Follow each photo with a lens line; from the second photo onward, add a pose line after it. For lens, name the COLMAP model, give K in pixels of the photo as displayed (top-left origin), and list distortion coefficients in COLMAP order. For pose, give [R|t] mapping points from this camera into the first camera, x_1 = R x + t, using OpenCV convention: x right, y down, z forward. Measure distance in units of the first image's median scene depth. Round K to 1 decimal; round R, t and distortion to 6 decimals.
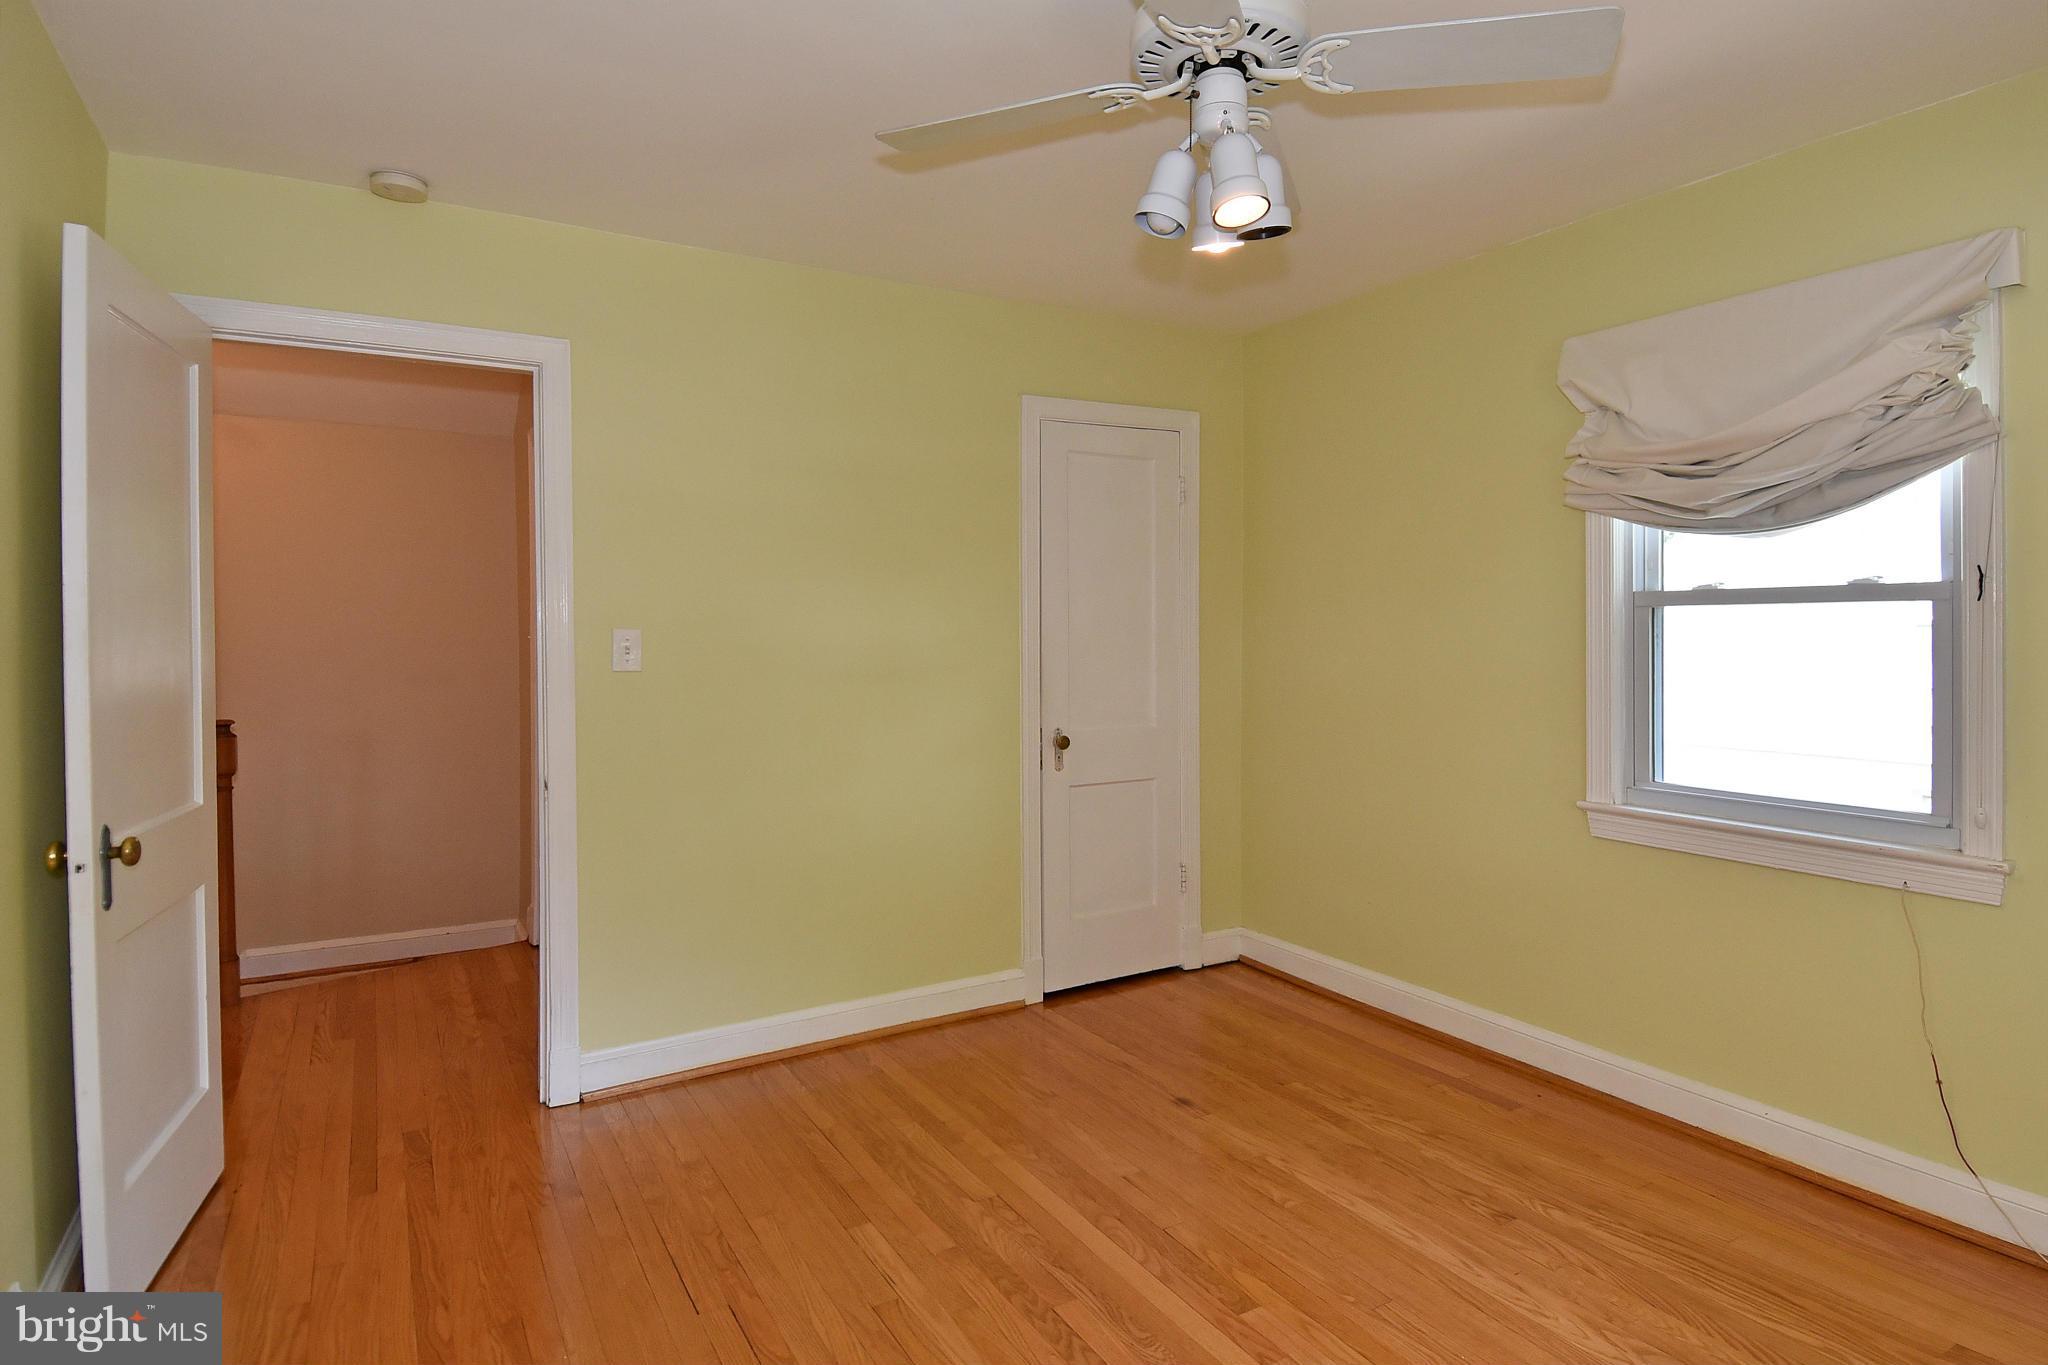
lens RADIAL K [[1072.3, 0, 1057.3], [0, 1072.3, 667.3], [0, 0, 1]] dist [0.062851, -0.065172]
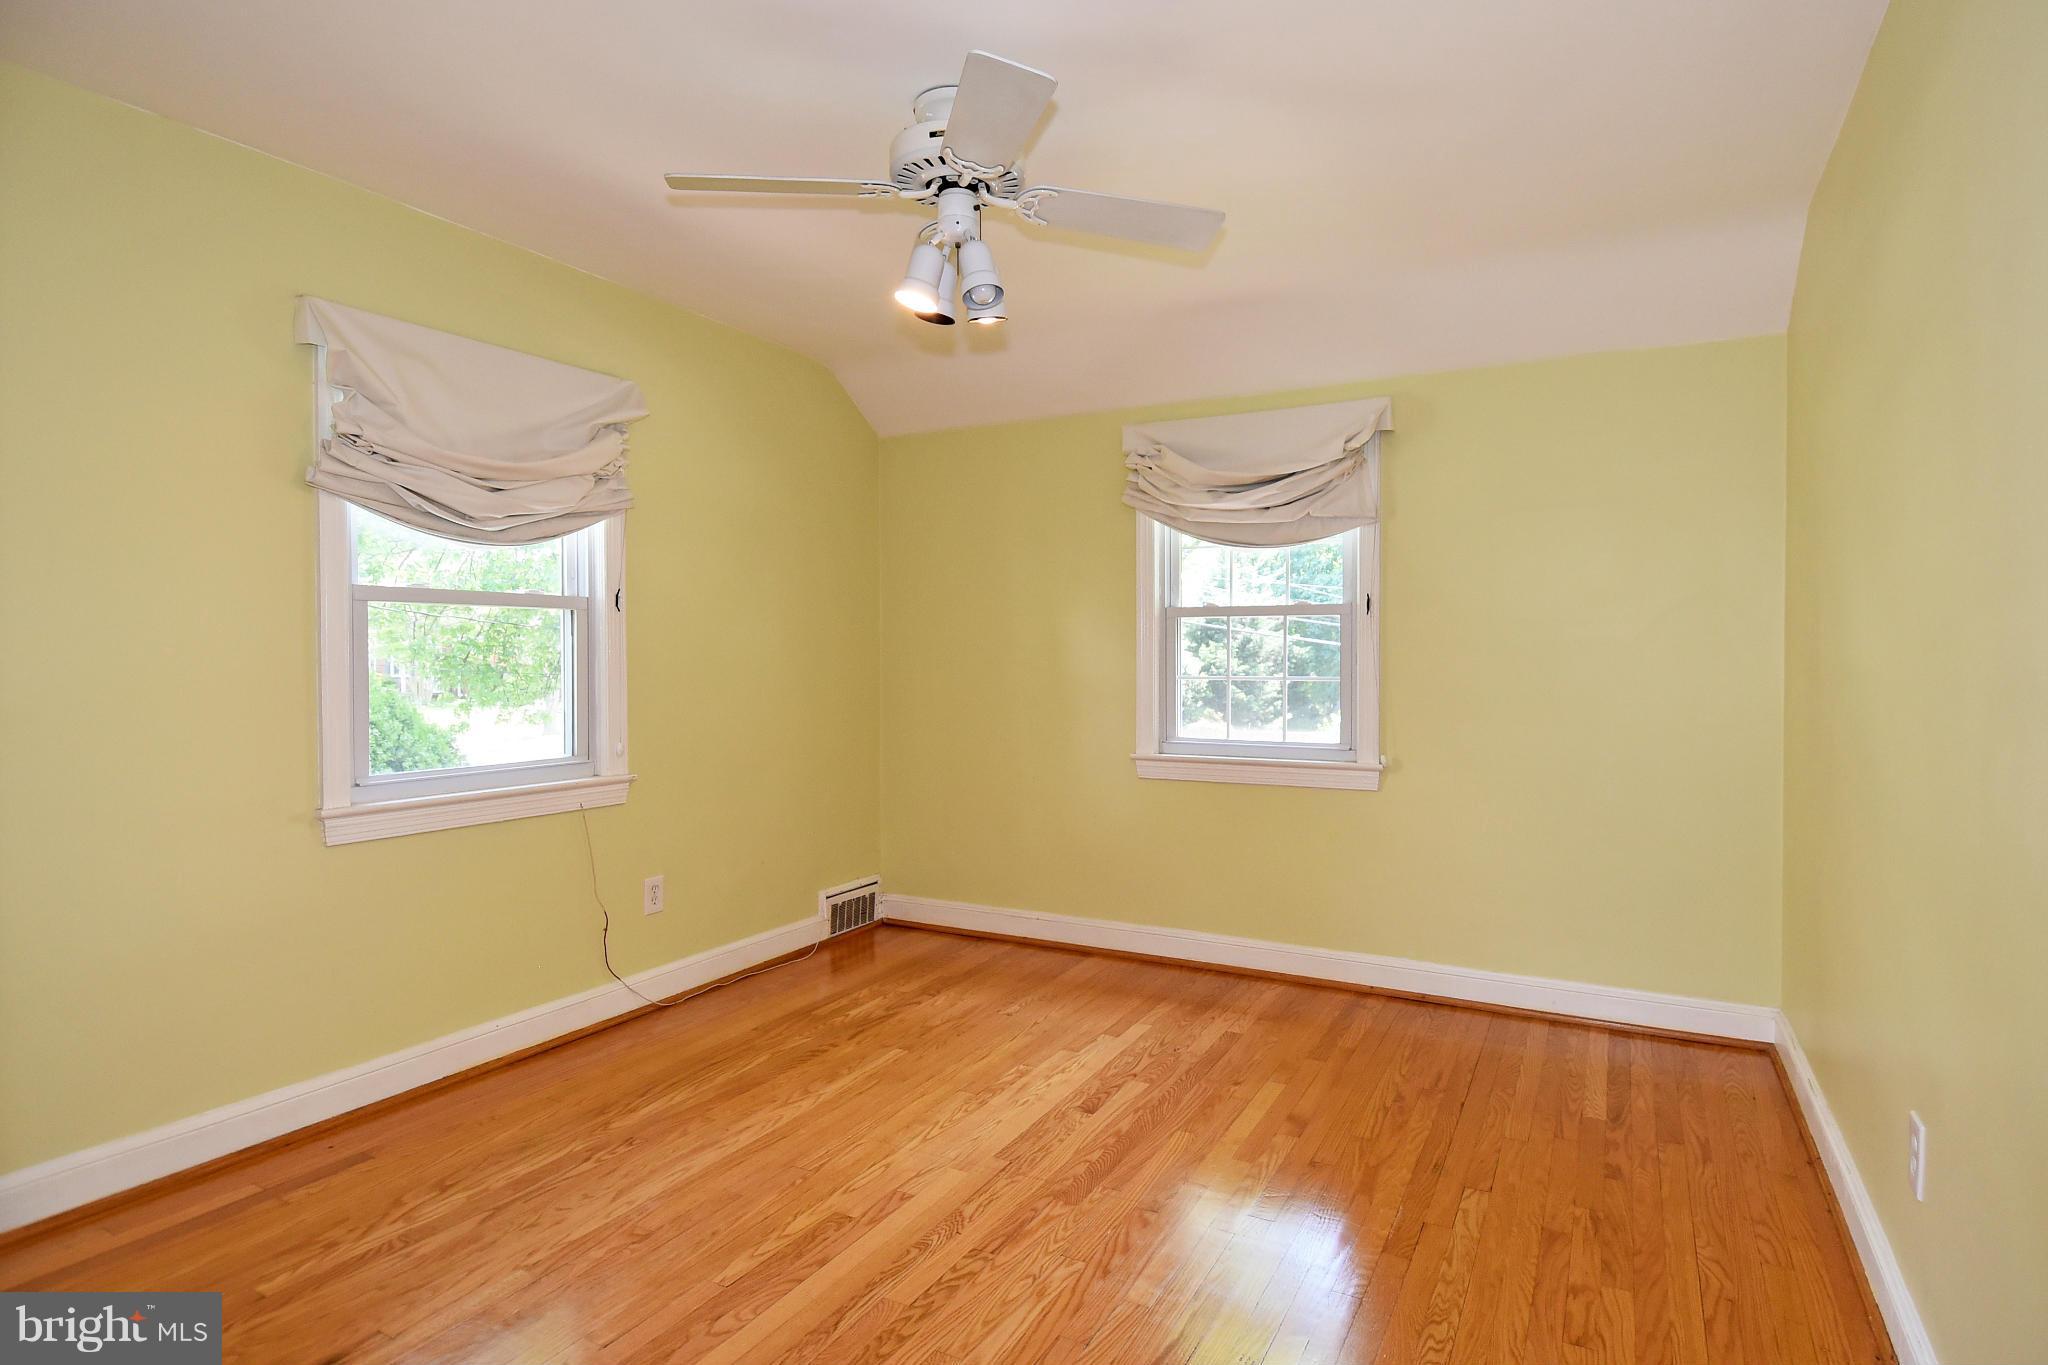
lens RADIAL K [[1072.3, 0, 1057.3], [0, 1072.3, 667.3], [0, 0, 1]] dist [0.062851, -0.065172]
pose [[-0.501334, -0.007619, 0.865220, -0.738417], [0.030751, 0.999173, 0.026617, -0.002329], [-0.864707, 0.039950, -0.500685, 1.097387]]
